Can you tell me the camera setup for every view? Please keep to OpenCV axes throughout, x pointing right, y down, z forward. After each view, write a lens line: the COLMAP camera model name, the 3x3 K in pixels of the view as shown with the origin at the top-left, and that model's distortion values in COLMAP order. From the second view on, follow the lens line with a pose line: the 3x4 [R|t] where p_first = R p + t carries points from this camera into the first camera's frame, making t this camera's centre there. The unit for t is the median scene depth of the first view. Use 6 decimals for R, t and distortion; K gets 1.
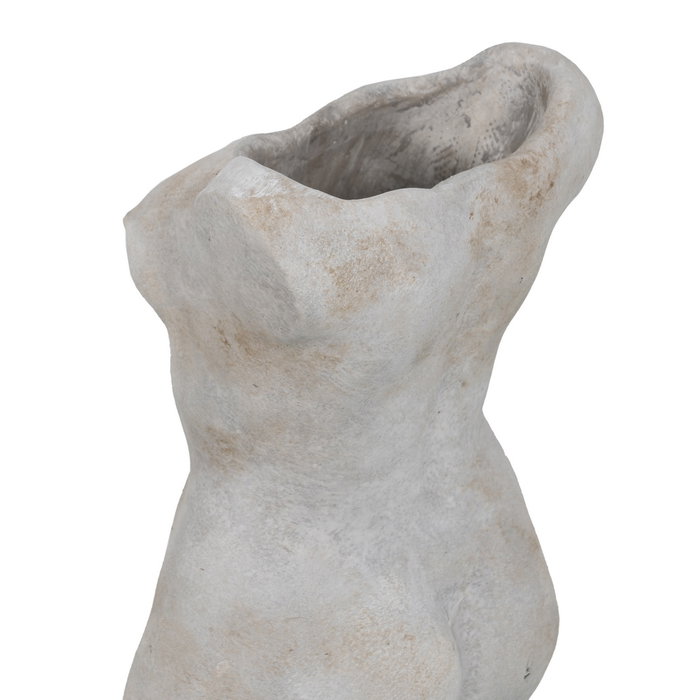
lens RADIAL K [[2882.6, 0, 349.1], [0, 2882.6, 356.7], [0, 0, 1]] dist [-0.088965, 0.000000]
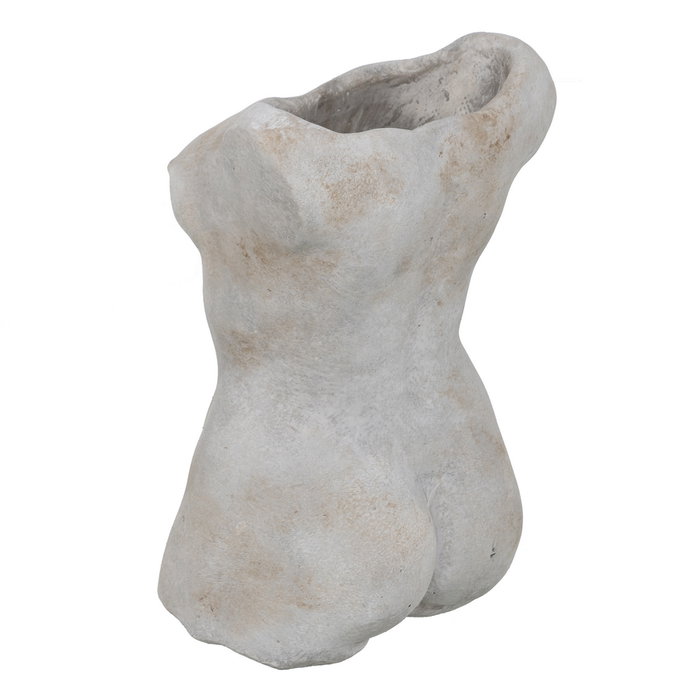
lens RADIAL K [[2882.6, 0, 350.8], [0, 2882.6, 344.2], [0, 0, 1]] dist [-0.088965, 0.000000]
pose [[0.999747, 0.013064, -0.018297, 0.025152], [-0.013934, 0.998738, -0.048255, 0.089294], [0.017644, 0.048497, 0.998667, -0.242898]]
